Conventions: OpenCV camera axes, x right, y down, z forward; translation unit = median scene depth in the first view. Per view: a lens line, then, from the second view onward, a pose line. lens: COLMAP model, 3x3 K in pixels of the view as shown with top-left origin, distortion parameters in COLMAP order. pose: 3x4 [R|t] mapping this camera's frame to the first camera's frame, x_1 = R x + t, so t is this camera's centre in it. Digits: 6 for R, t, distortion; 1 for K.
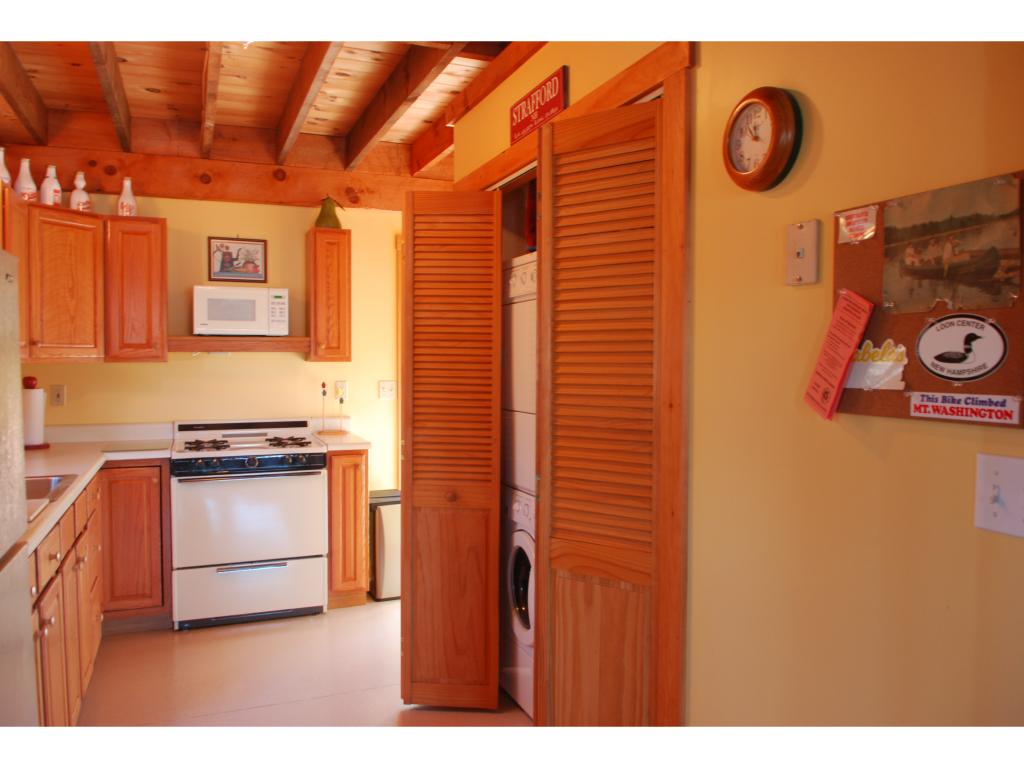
lens RADIAL K [[764.2, 0, 514.9], [0, 764.2, 381.9], [0, 0, 1]] dist [-0.027714, -0.020624]
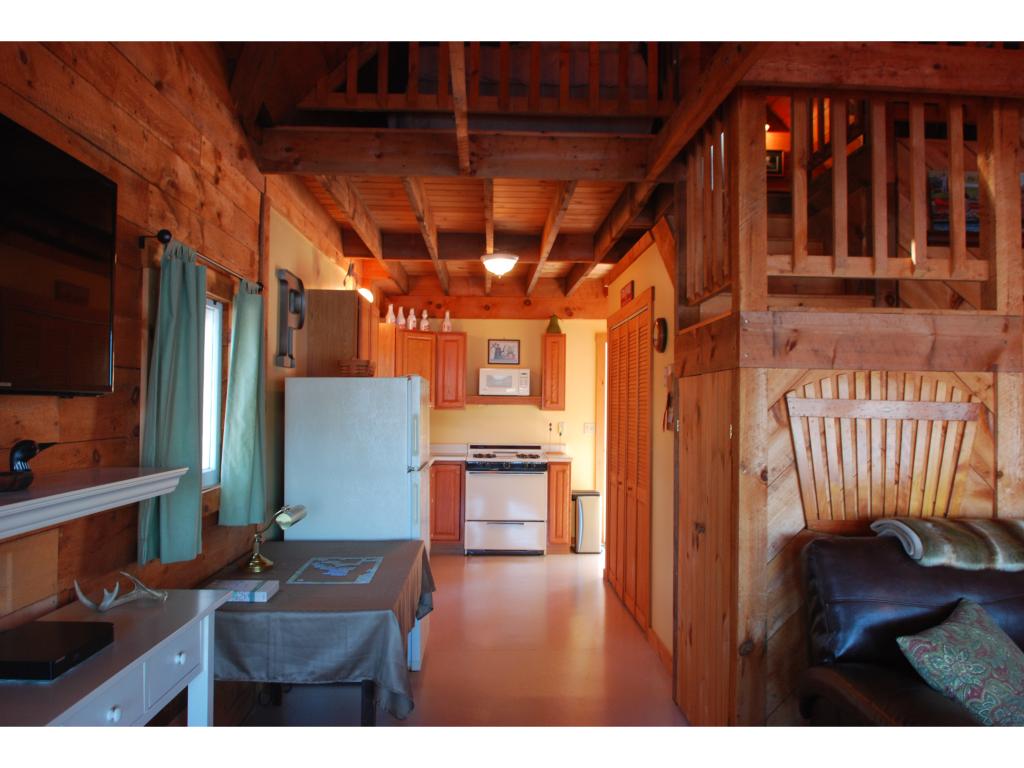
lens RADIAL K [[784.3, 0, 514.6], [0, 784.3, 382.1], [0, 0, 1]] dist [-0.029277, -0.018749]
pose [[0.934965, -0.000525, -0.354739, 0.318620], [-0.021243, 0.998121, -0.057466, 0.013055], [0.354103, 0.061264, 0.933198, -0.714681]]
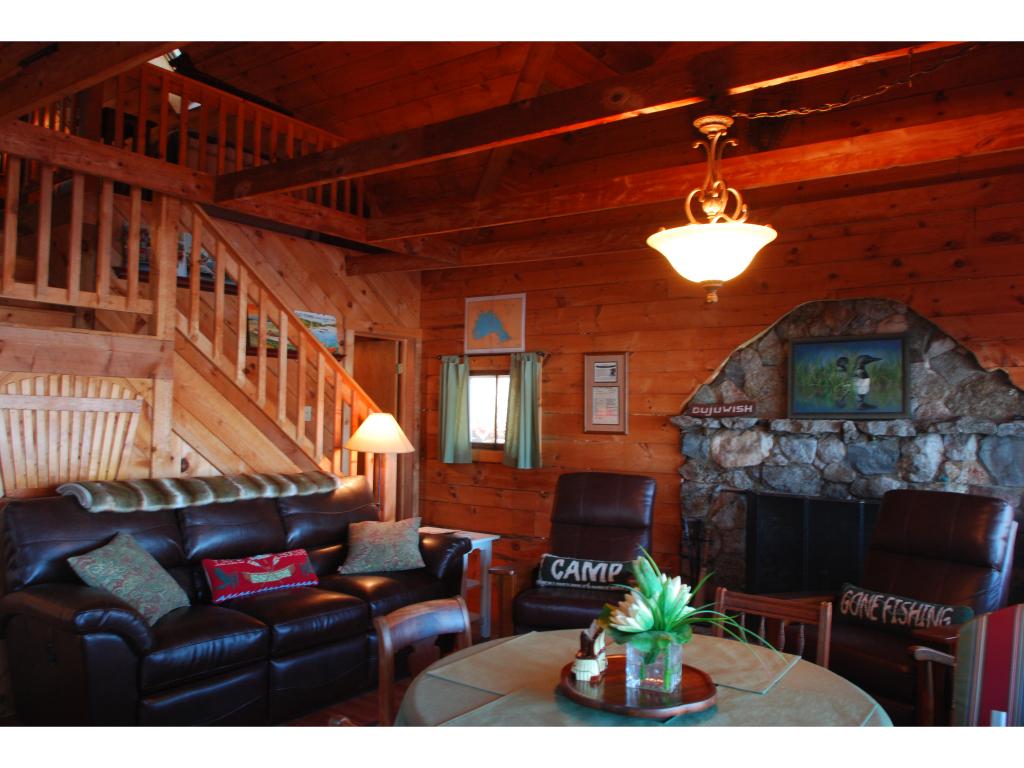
lens RADIAL K [[784.3, 0, 515.6], [0, 784.3, 379.8], [0, 0, 1]] dist [-0.029277, -0.018749]
pose [[0.846256, 0.034291, 0.531672, 0.336379], [0.001951, 0.997720, -0.067454, 0.025652], [-0.532773, 0.058121, 0.844260, -1.024881]]
